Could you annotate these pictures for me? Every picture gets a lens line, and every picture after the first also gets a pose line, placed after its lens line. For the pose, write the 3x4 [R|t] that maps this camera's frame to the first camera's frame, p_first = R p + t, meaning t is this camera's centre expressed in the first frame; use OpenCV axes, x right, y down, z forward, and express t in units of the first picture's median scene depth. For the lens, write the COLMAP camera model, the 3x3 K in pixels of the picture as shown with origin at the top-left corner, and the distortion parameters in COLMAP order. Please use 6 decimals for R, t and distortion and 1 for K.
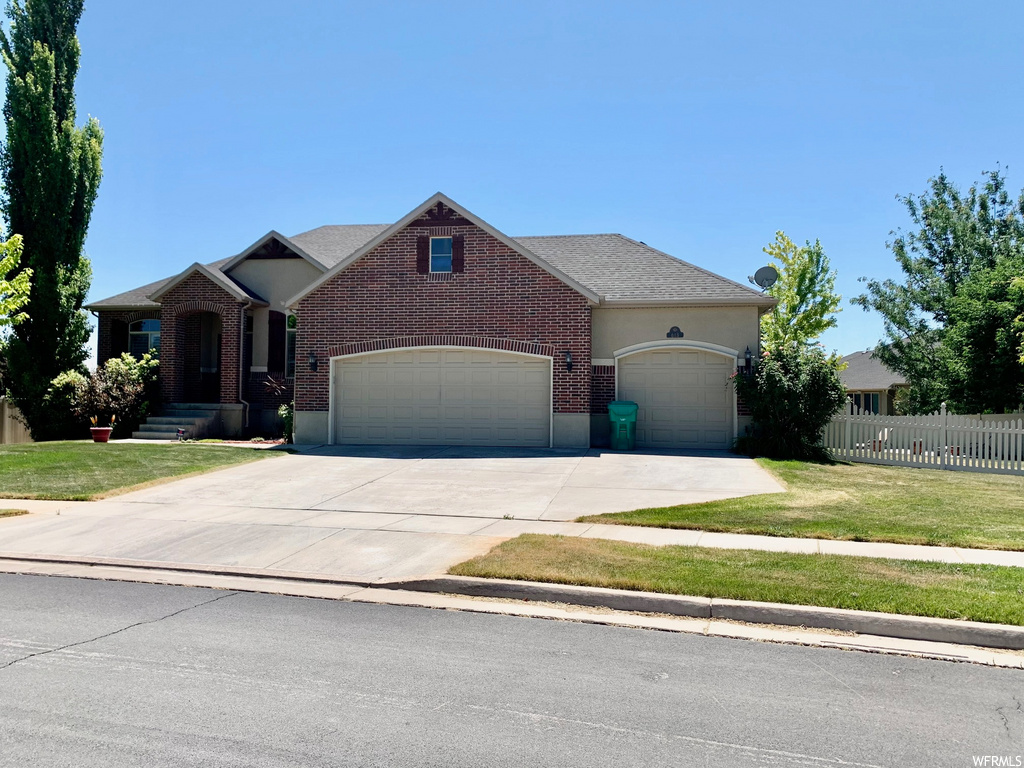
lens RADIAL K [[774.3, 0, 503.5], [0, 774.3, 380.7], [0, 0, 1]] dist [0.038592, -0.017835]
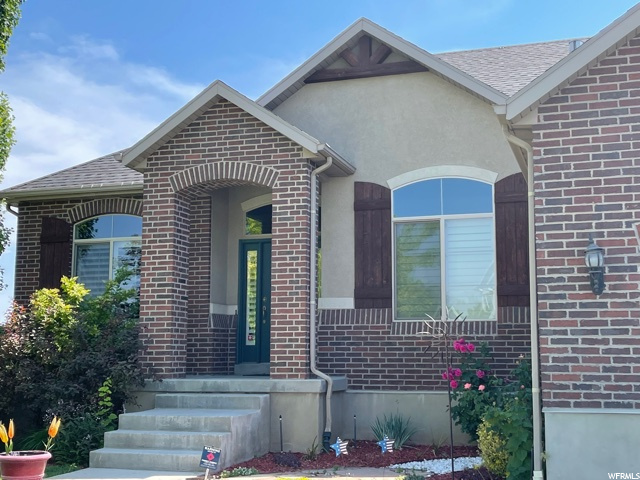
lens RADIAL K [[863.2, 0, 322.8], [0, 863.2, 242.2], [0, 0, 1]] dist [0.162033, 0.000000]
pose [[0.990829, -0.024187, -0.132938, -0.251315], [0.009594, 0.993958, -0.109338, 0.005605], [0.134779, 0.107060, 0.985075, 0.472624]]
